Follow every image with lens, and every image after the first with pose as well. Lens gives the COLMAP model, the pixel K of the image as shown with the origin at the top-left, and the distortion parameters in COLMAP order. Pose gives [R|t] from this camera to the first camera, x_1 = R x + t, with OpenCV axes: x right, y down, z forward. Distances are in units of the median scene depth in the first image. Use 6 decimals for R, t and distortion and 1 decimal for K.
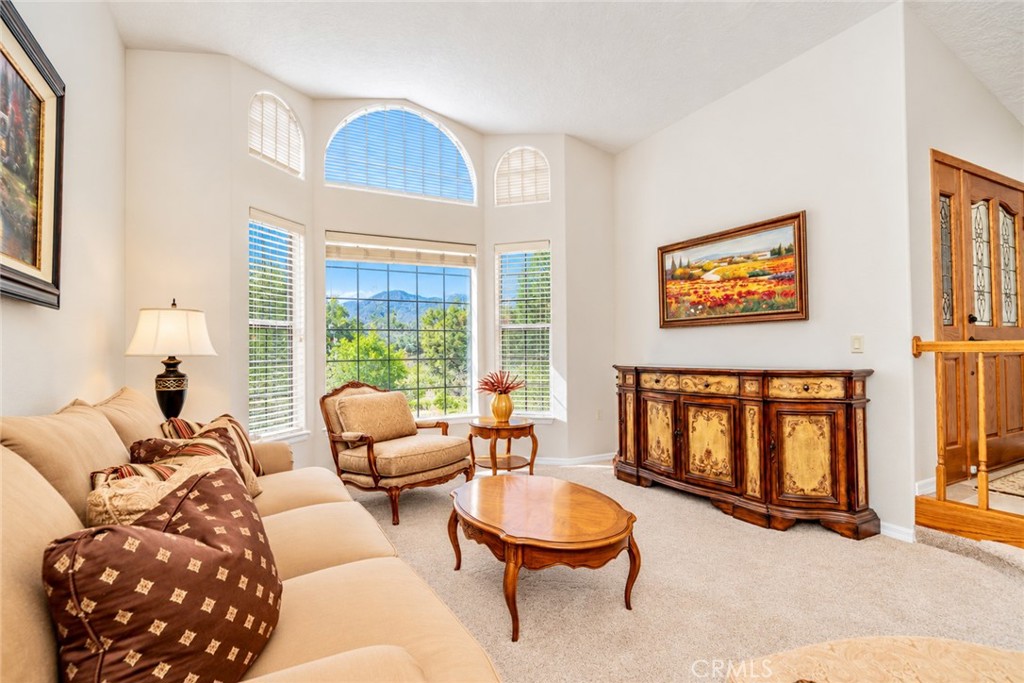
lens RADIAL K [[488.7, 0, 509.8], [0, 488.7, 330.9], [0, 0, 1]] dist [-0.000022, 0.000095]
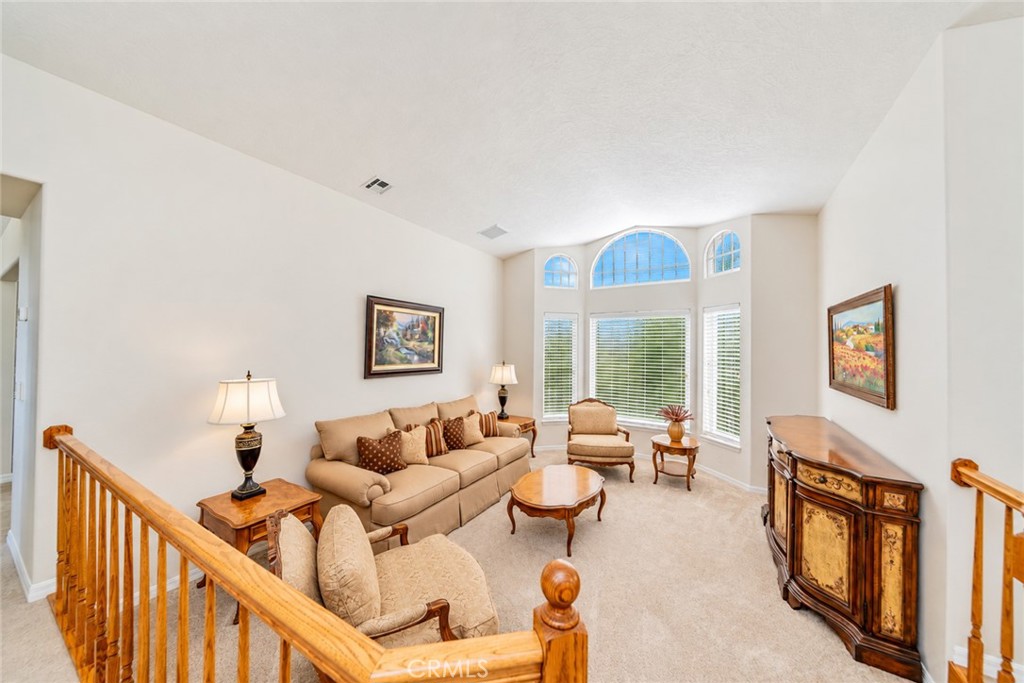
lens RADIAL K [[346.6, 0, 512.0], [0, 346.6, 341.5], [0, 0, 1]] dist [0.000250, -0.000091]
pose [[0.509277, -0.002592, -0.860599, 0.889662], [0.016615, 0.999839, 0.006821, -0.177322], [0.860442, -0.017773, 0.509238, 0.111845]]
